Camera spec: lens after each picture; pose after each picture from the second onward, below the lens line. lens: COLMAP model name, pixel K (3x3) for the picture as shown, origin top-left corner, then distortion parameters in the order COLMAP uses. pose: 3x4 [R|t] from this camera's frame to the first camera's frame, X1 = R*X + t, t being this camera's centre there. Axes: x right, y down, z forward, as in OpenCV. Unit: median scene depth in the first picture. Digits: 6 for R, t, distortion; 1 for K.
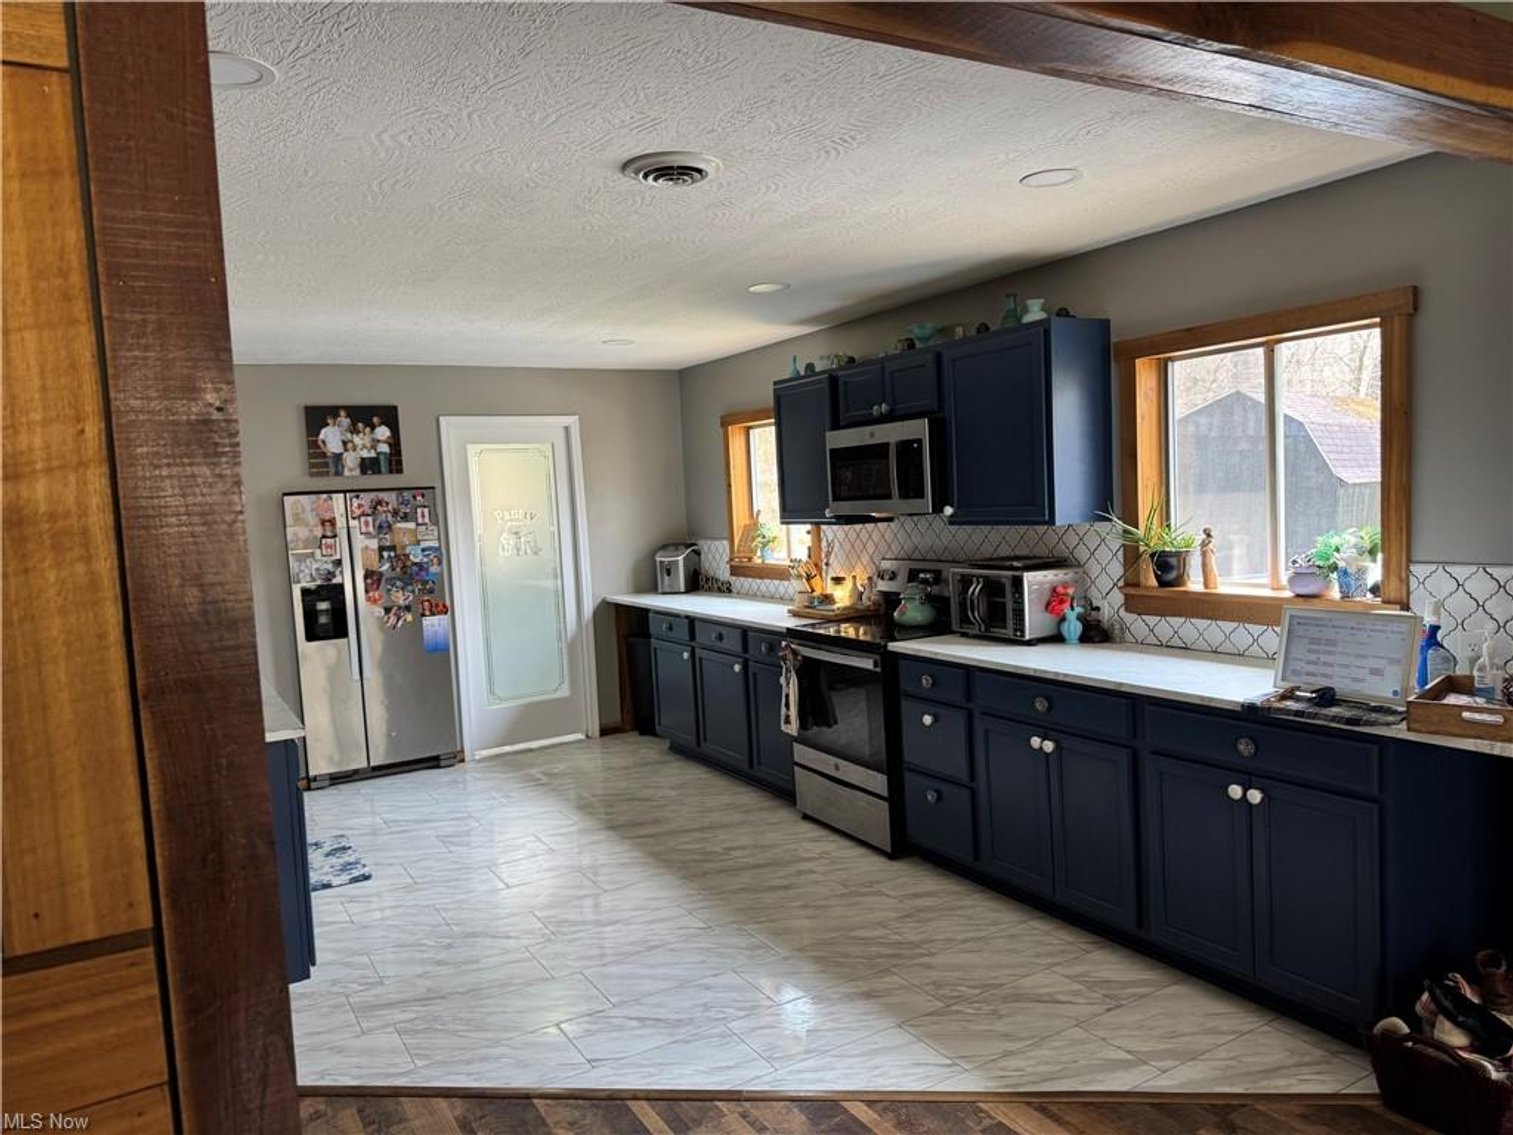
lens RADIAL K [[1064.9, 0, 753.9], [0, 1064.9, 574.9], [0, 0, 1]] dist [0.160587, -0.256294]
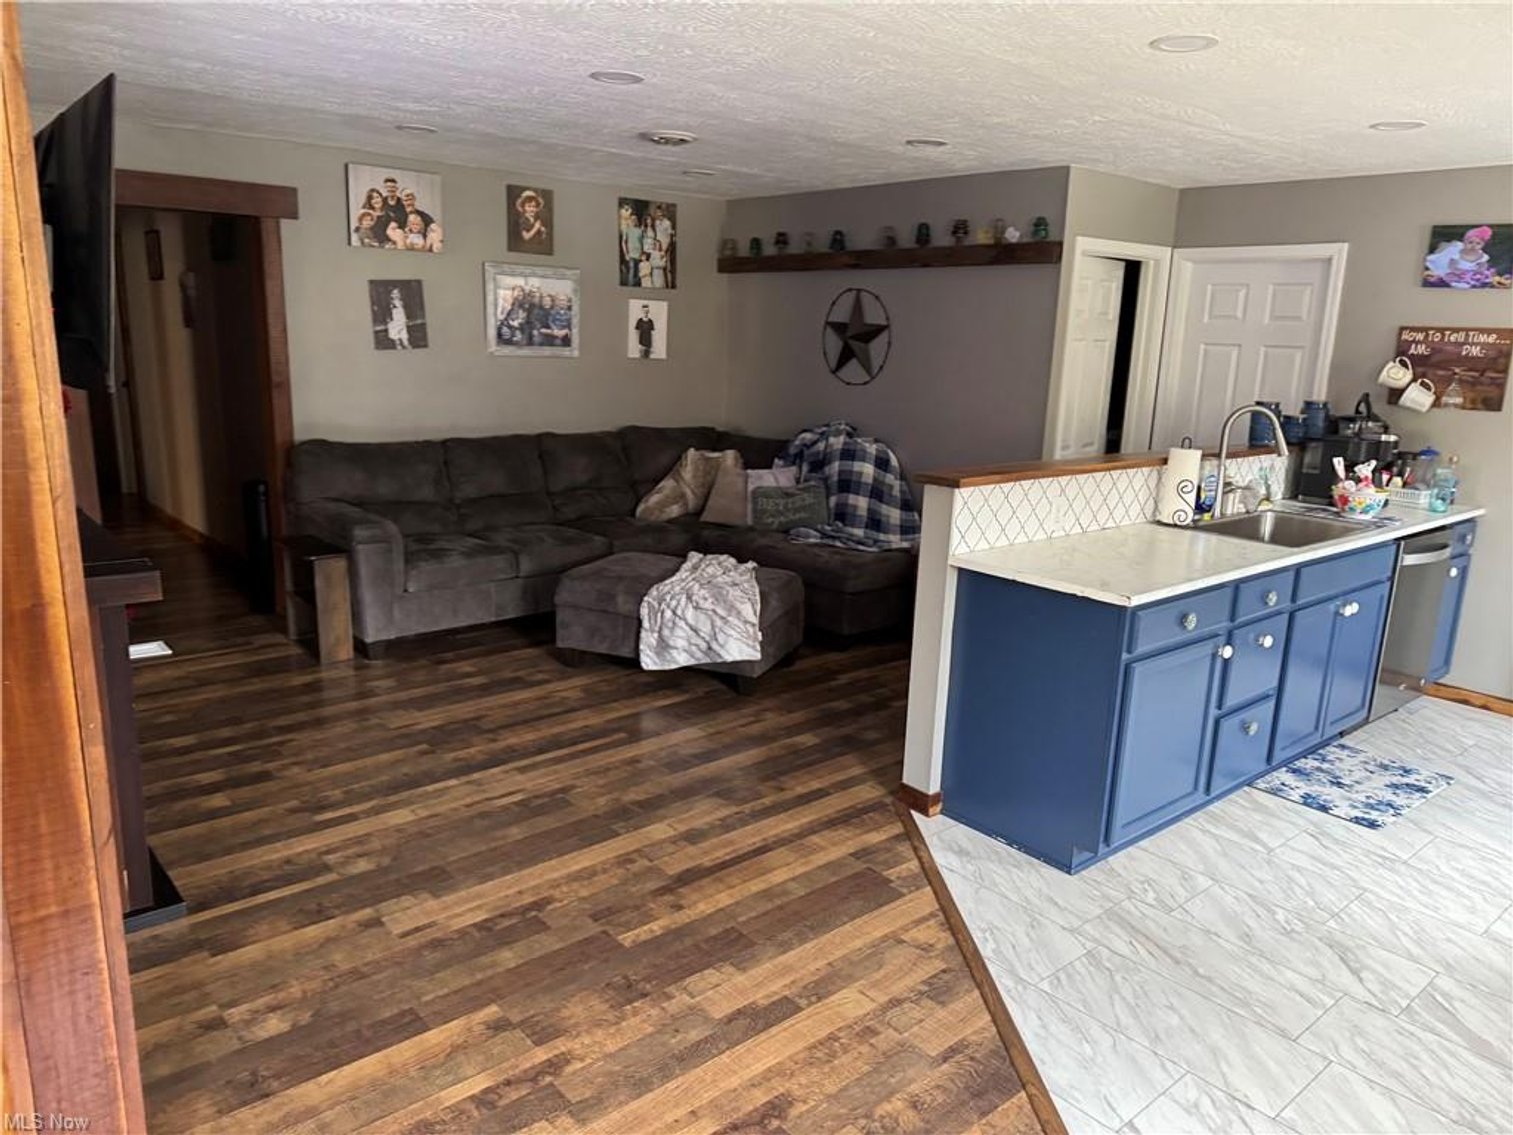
lens RADIAL K [[1062.1, 0, 753.5], [0, 1062.1, 583.4], [0, 0, 1]] dist [0.088728, -0.112111]
pose [[0.188247, 0.283846, -0.940210, 0.193697], [-0.121033, 0.956733, 0.264601, -0.037067], [0.974635, 0.063986, 0.214456, 0.277540]]
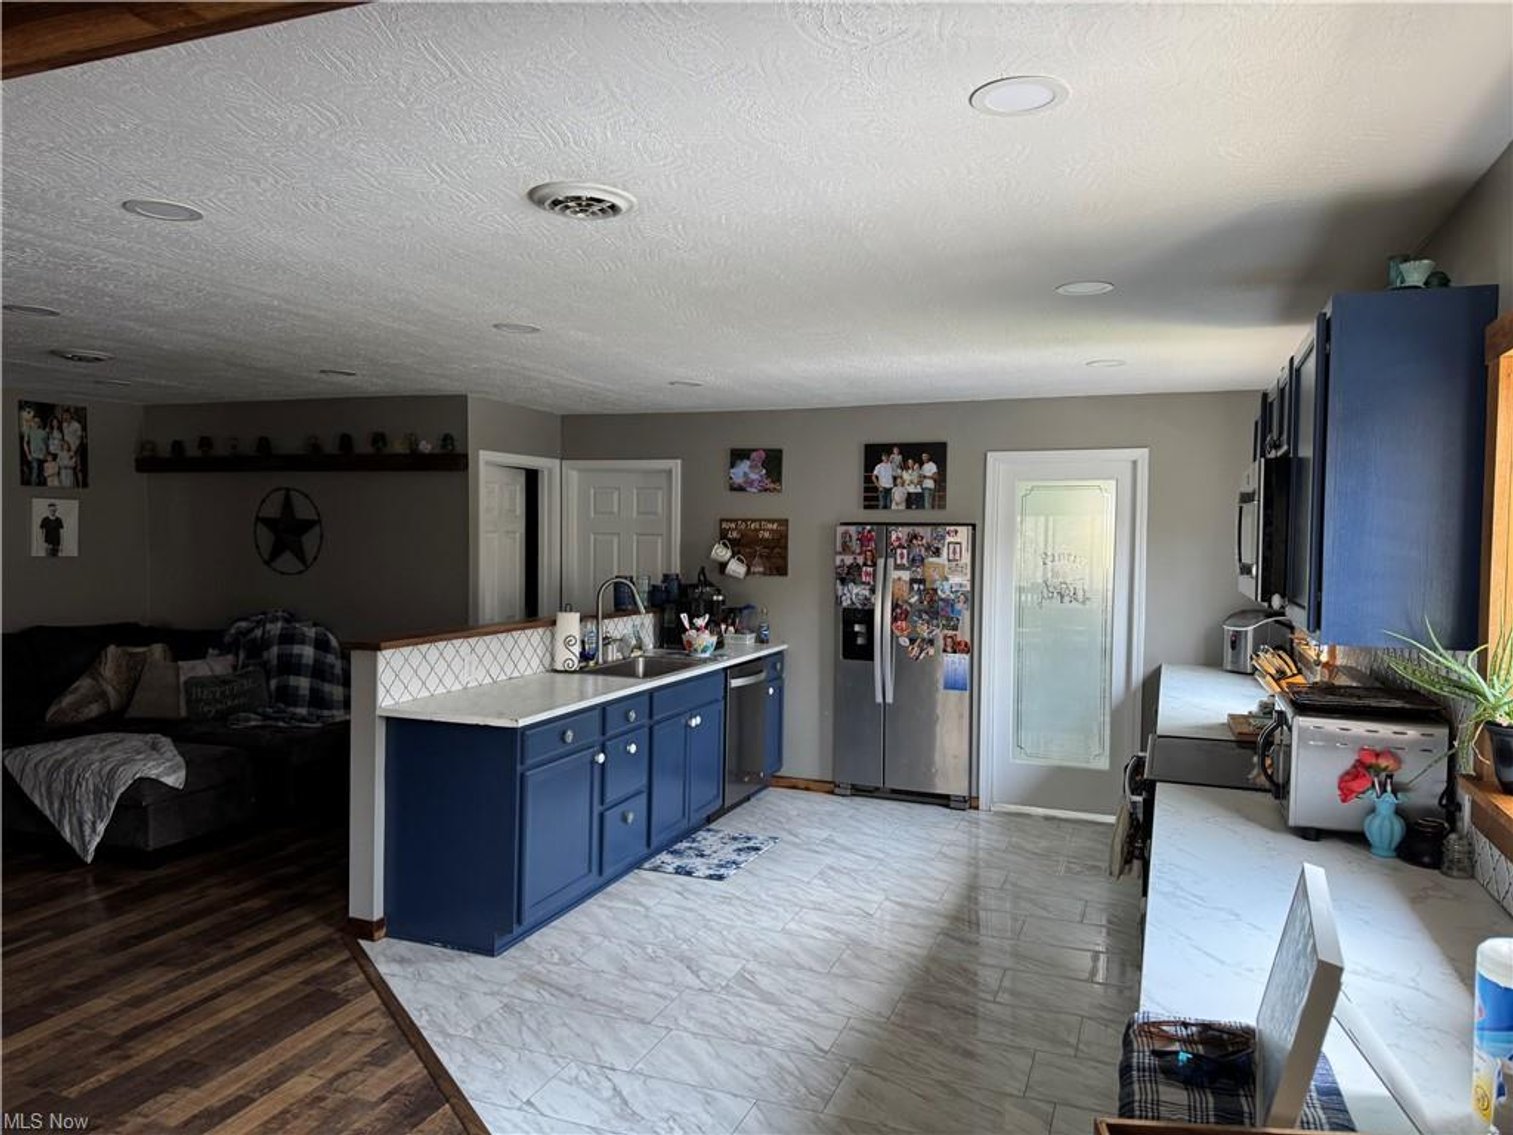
lens RADIAL K [[1064.9, 0, 753.9], [0, 1064.9, 574.9], [0, 0, 1]] dist [0.160587, -0.256294]
pose [[0.627573, 0.092834, -0.773003, 0.354149], [-0.107865, 0.993658, 0.031763, -0.046769], [0.771050, 0.063446, 0.633606, 0.240783]]
